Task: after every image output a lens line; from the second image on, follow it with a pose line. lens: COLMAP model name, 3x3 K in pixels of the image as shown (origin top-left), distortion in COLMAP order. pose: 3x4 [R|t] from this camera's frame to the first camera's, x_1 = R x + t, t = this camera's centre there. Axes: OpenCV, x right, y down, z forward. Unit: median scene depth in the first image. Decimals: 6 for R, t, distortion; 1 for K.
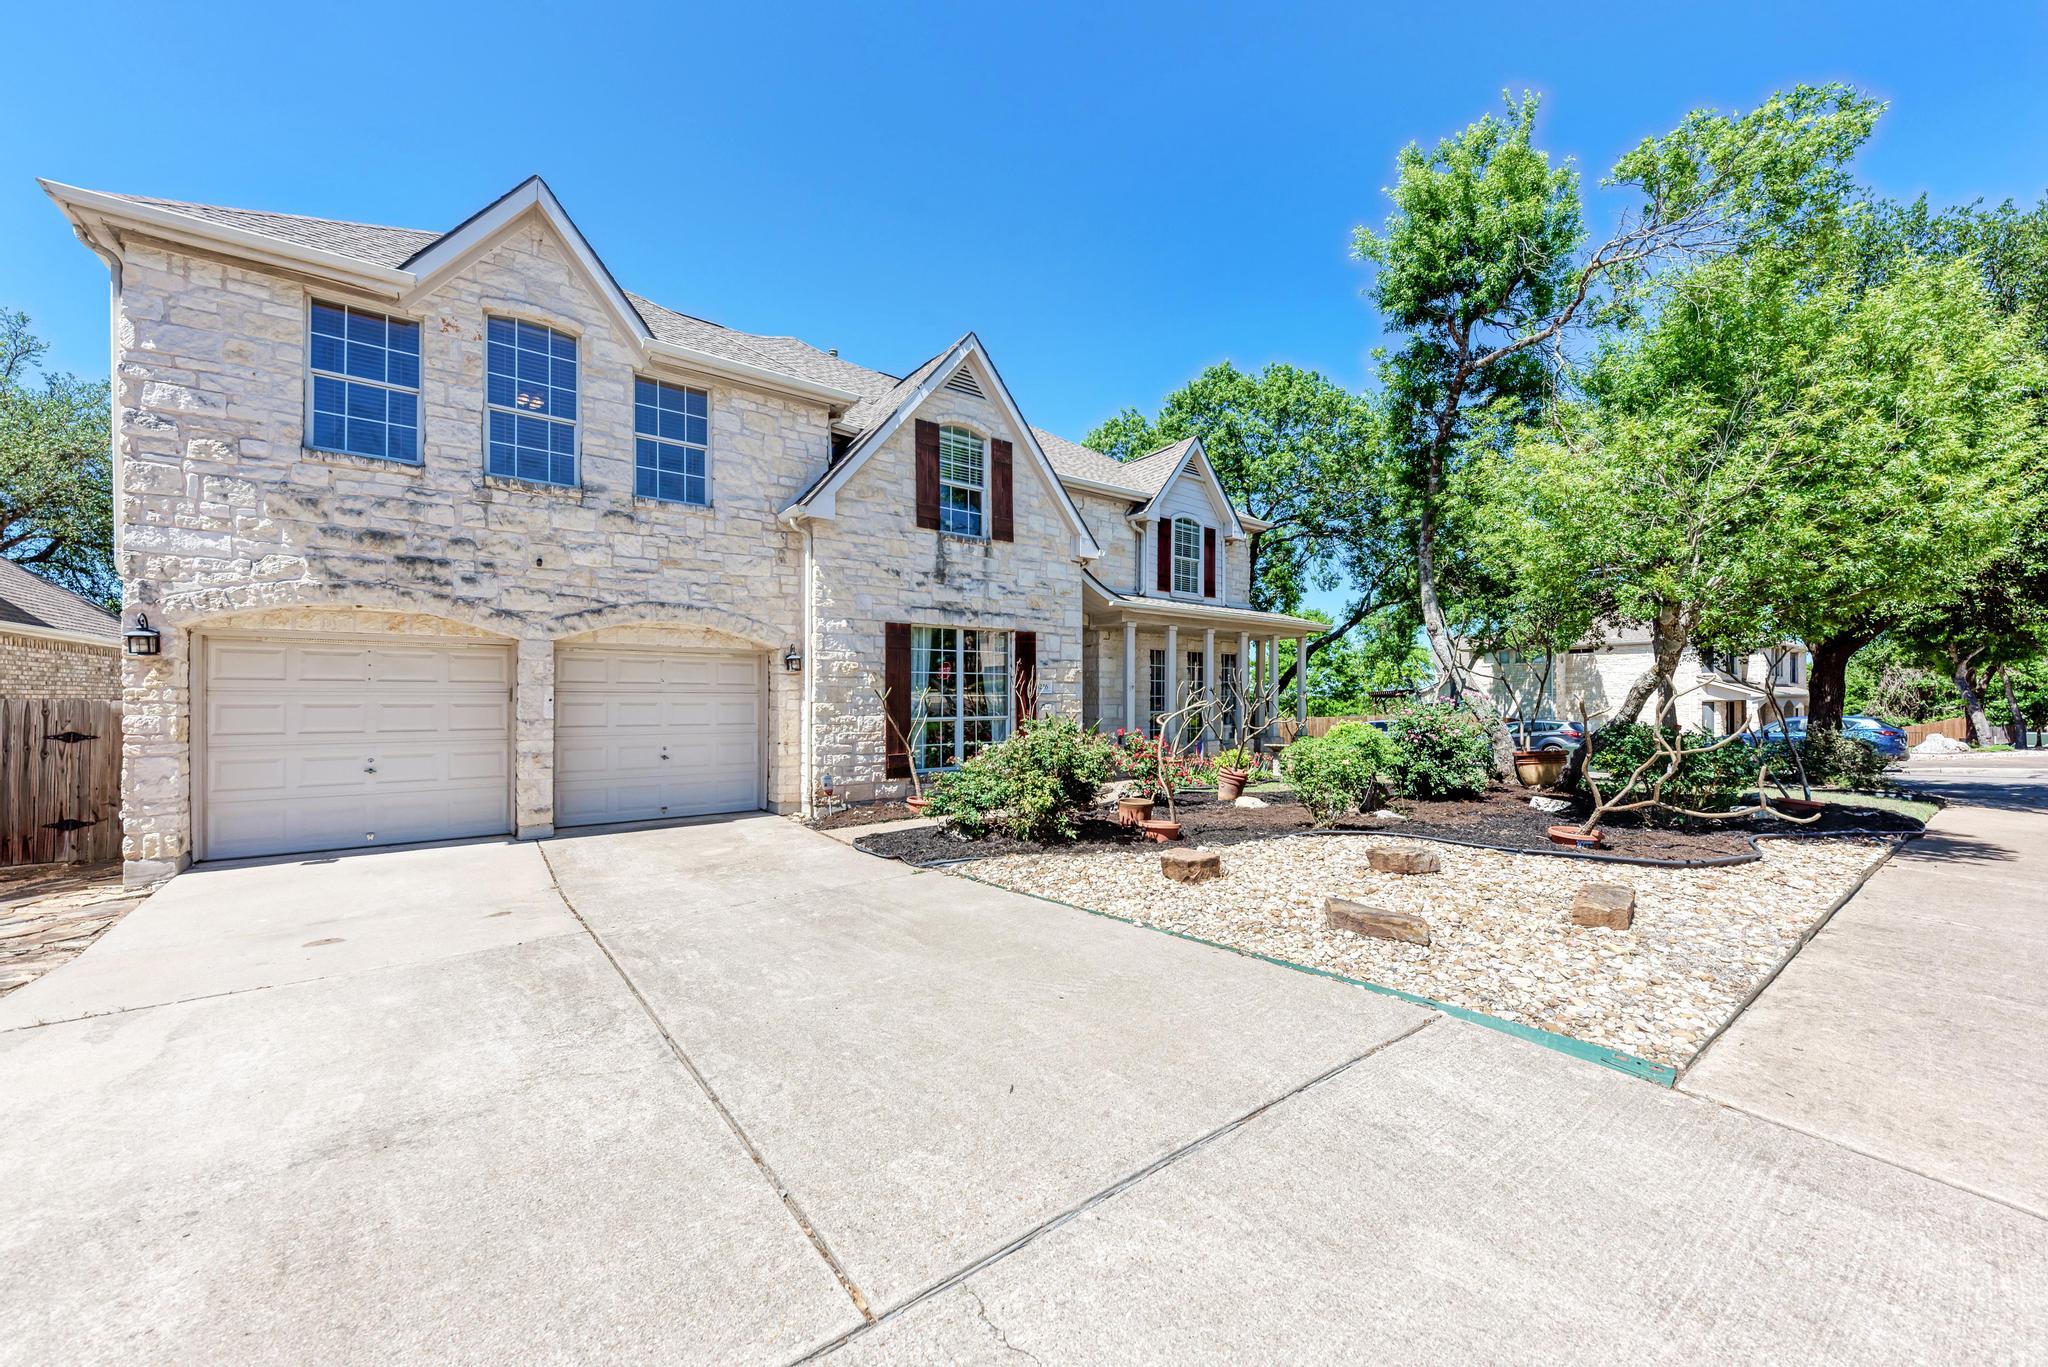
lens RADIAL K [[764.2, 0, 1022.8], [0, 764.2, 689.3], [0, 0, 1]] dist [0.001427, 0.000088]
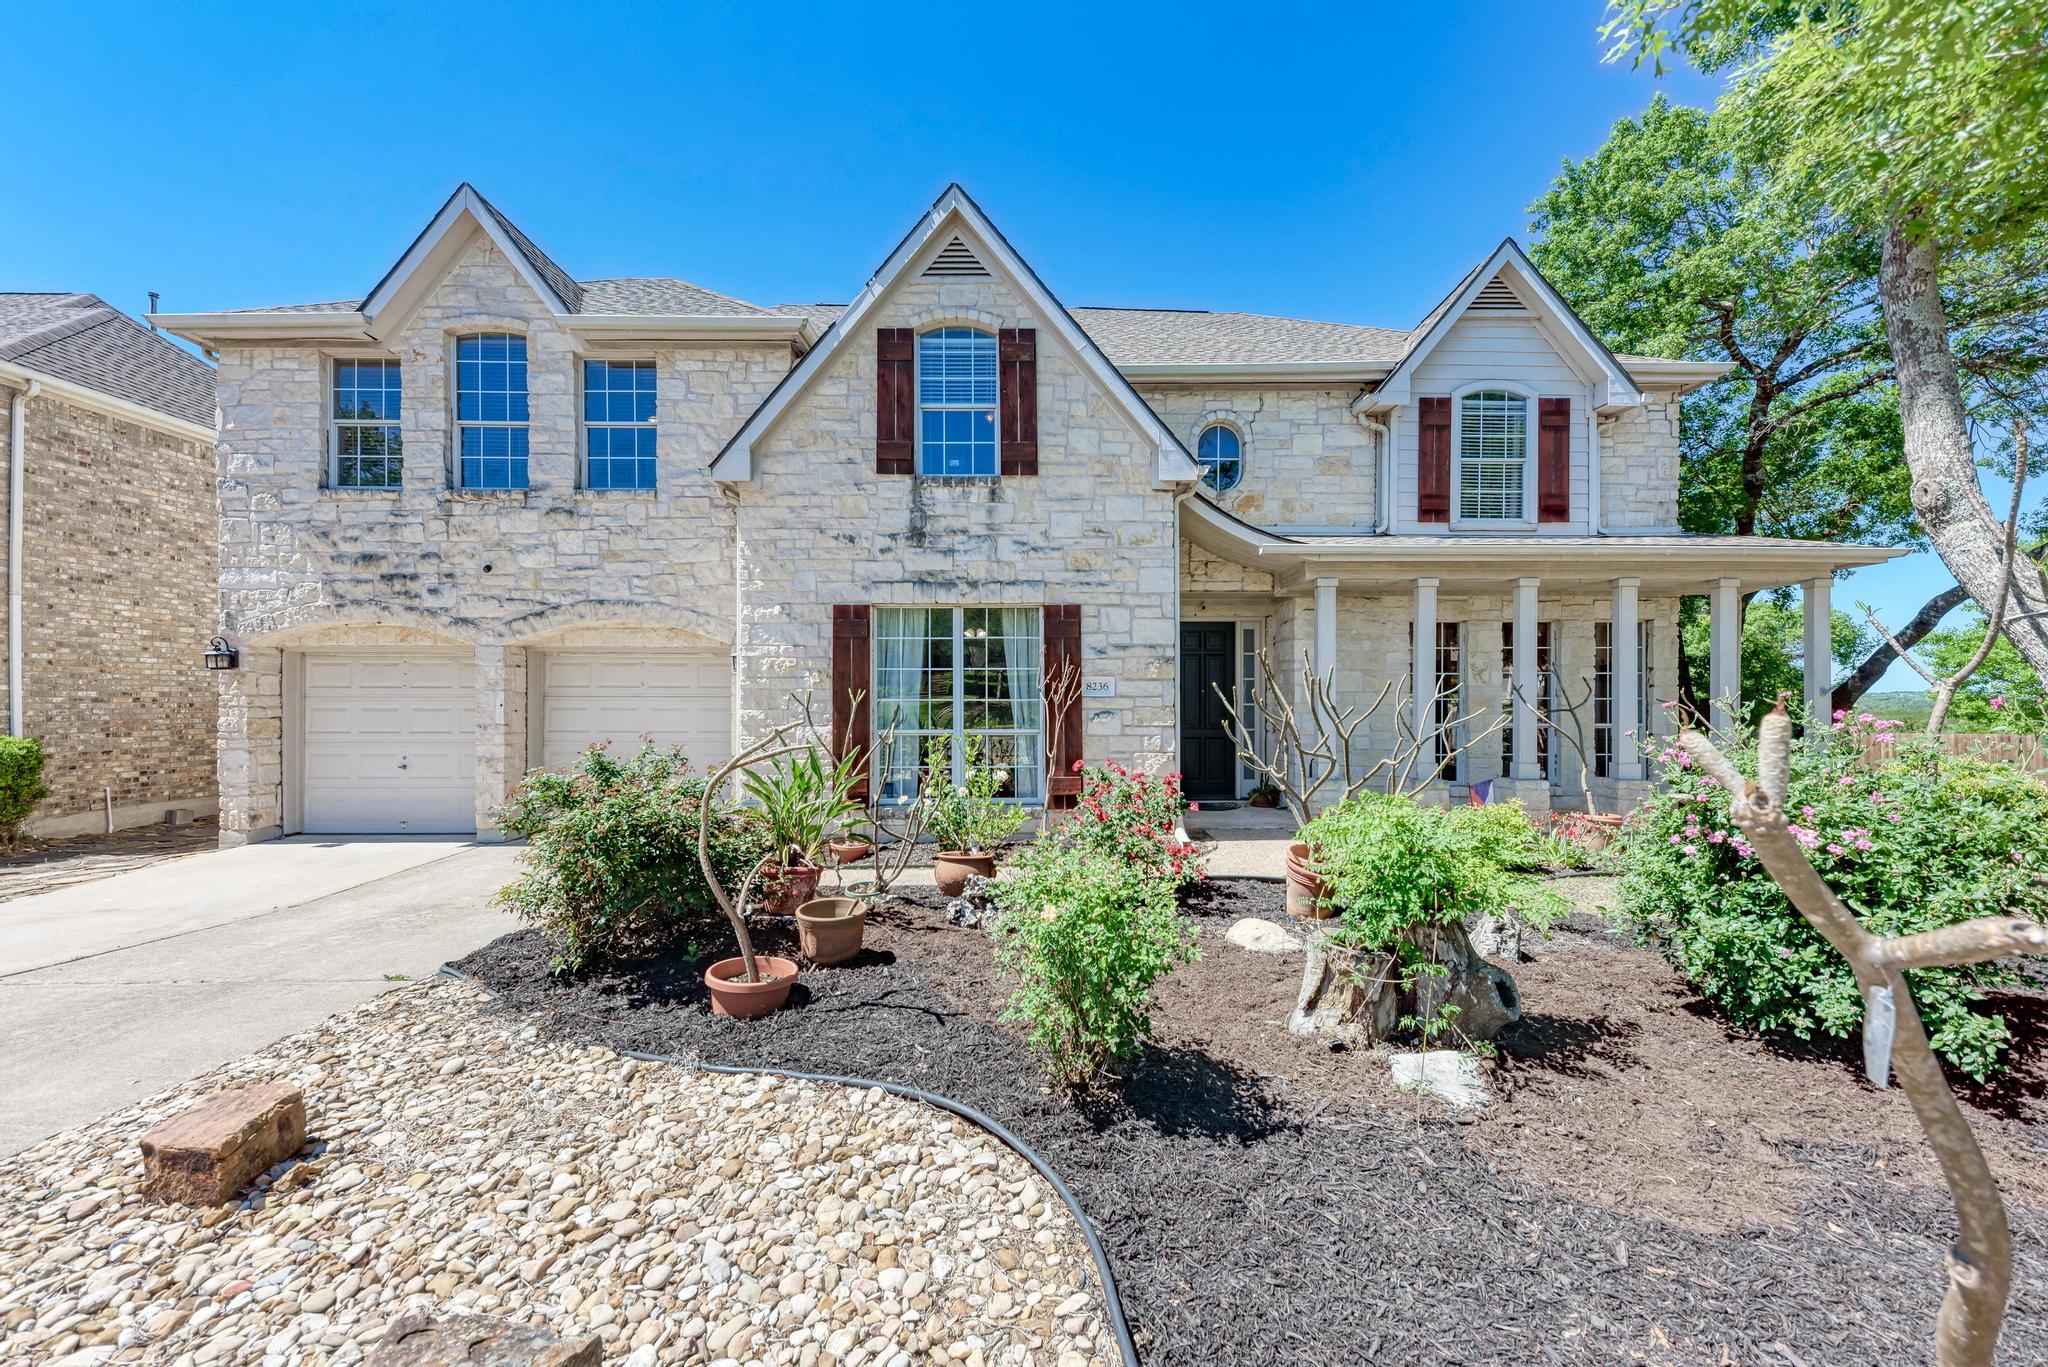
lens RADIAL K [[764.2, 0, 1023.6], [0, 764.2, 689.4], [0, 0, 1]] dist [0.001427, 0.000088]
pose [[0.794245, -0.003172, -0.607589, 0.482013], [0.006416, 0.999974, 0.003167, -0.004920], [0.607564, -0.006414, 0.794245, 0.560536]]
